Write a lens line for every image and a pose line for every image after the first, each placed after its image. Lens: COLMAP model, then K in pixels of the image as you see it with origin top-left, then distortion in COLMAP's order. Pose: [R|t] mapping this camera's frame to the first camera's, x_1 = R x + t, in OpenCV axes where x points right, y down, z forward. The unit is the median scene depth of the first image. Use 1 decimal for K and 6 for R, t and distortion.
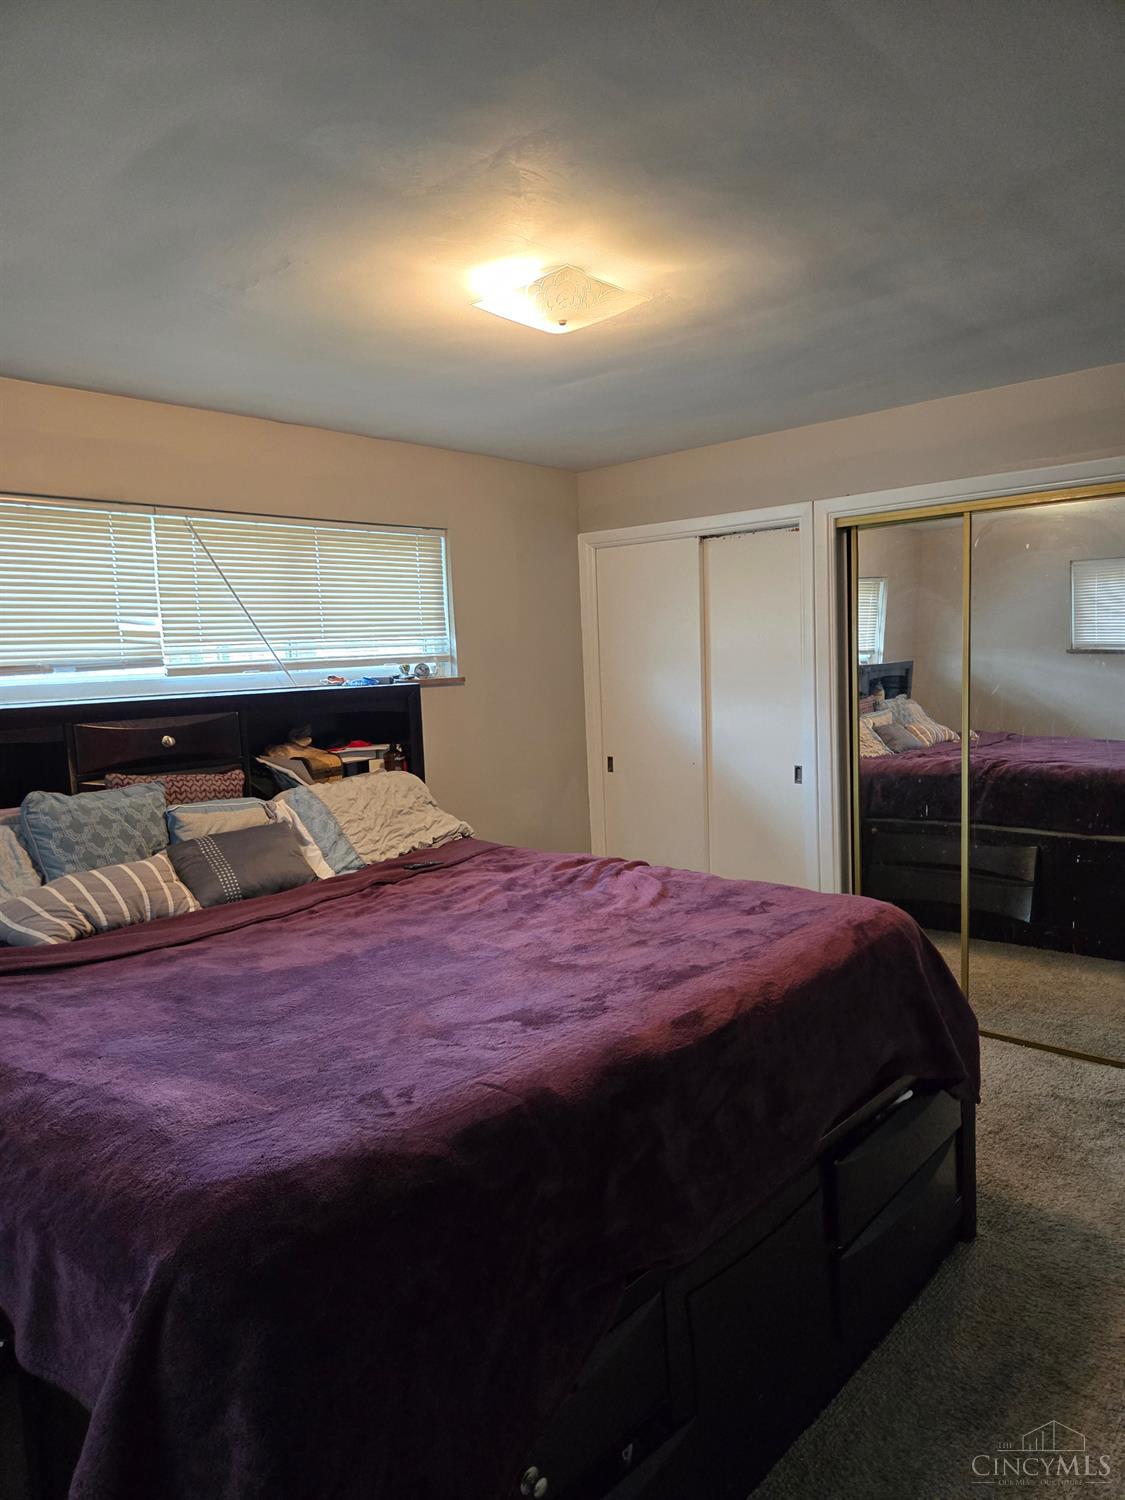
lens RADIAL K [[1003.5, 0, 559.2], [0, 1003.5, 754.3], [0, 0, 1]] dist [0.065585, -0.055316]
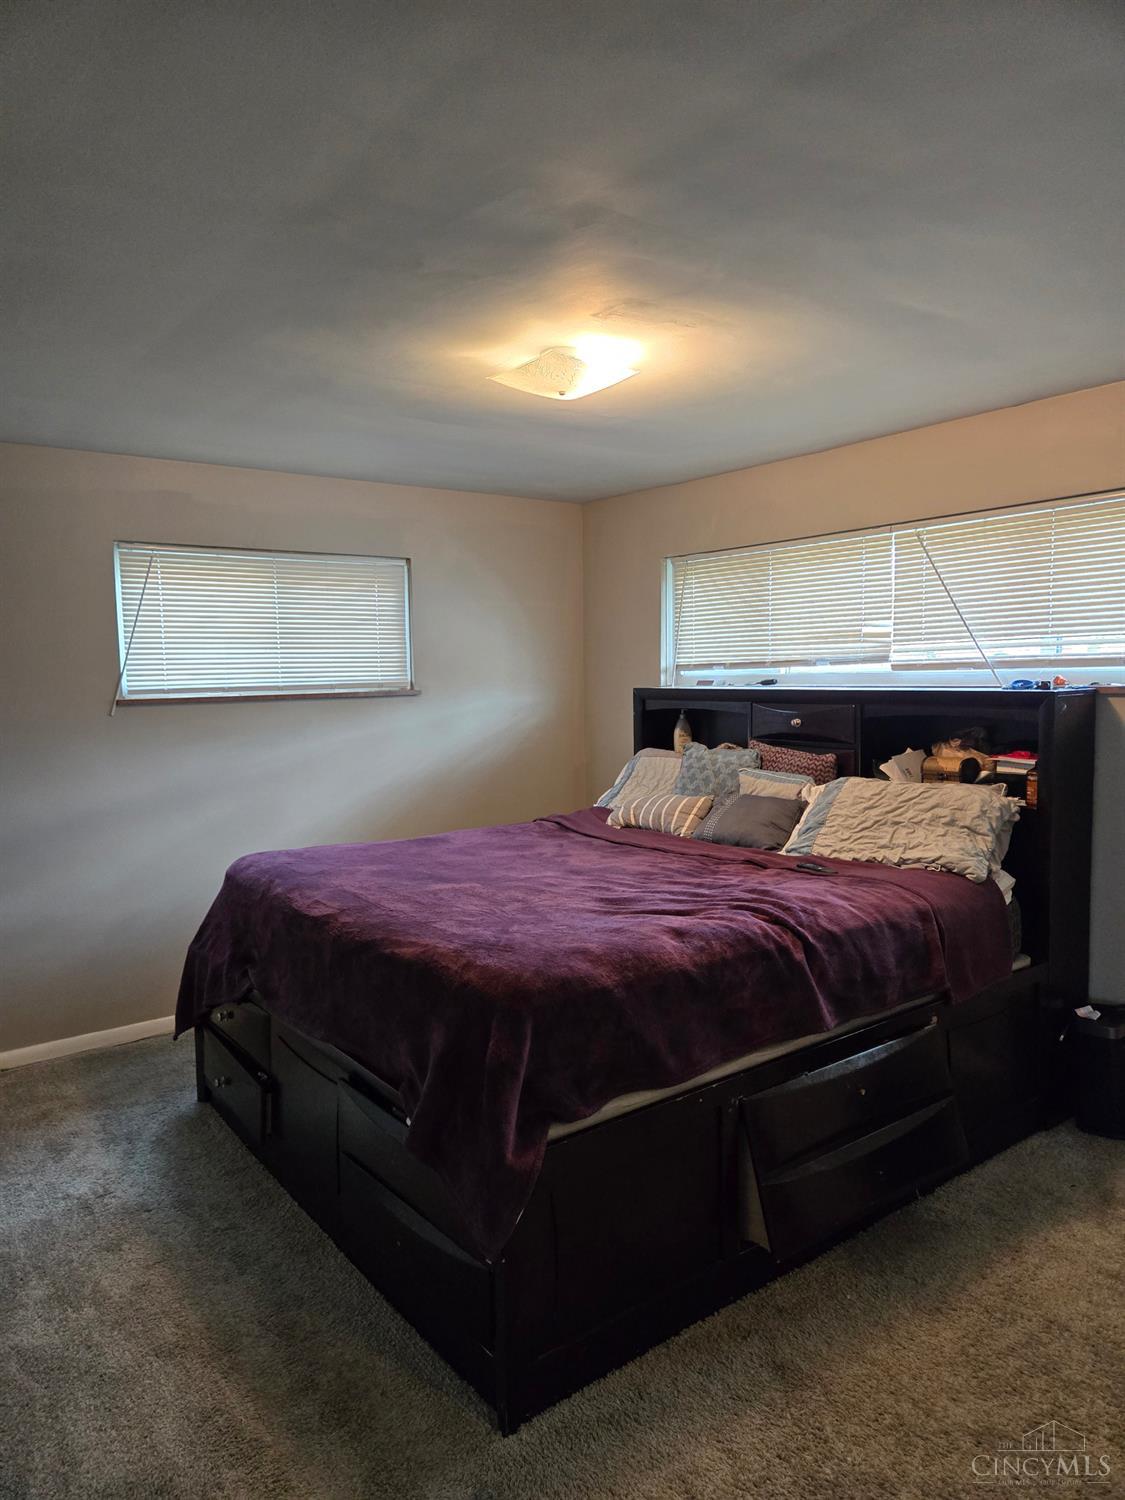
lens RADIAL K [[1003.5, 0, 560.1], [0, 1003.5, 745.1], [0, 0, 1]] dist [0.065585, -0.055316]
pose [[-0.195327, 0.114201, -0.974067, 0.827403], [-0.075937, 0.988455, 0.131115, -0.116264], [0.977794, 0.099578, -0.184400, 0.853160]]
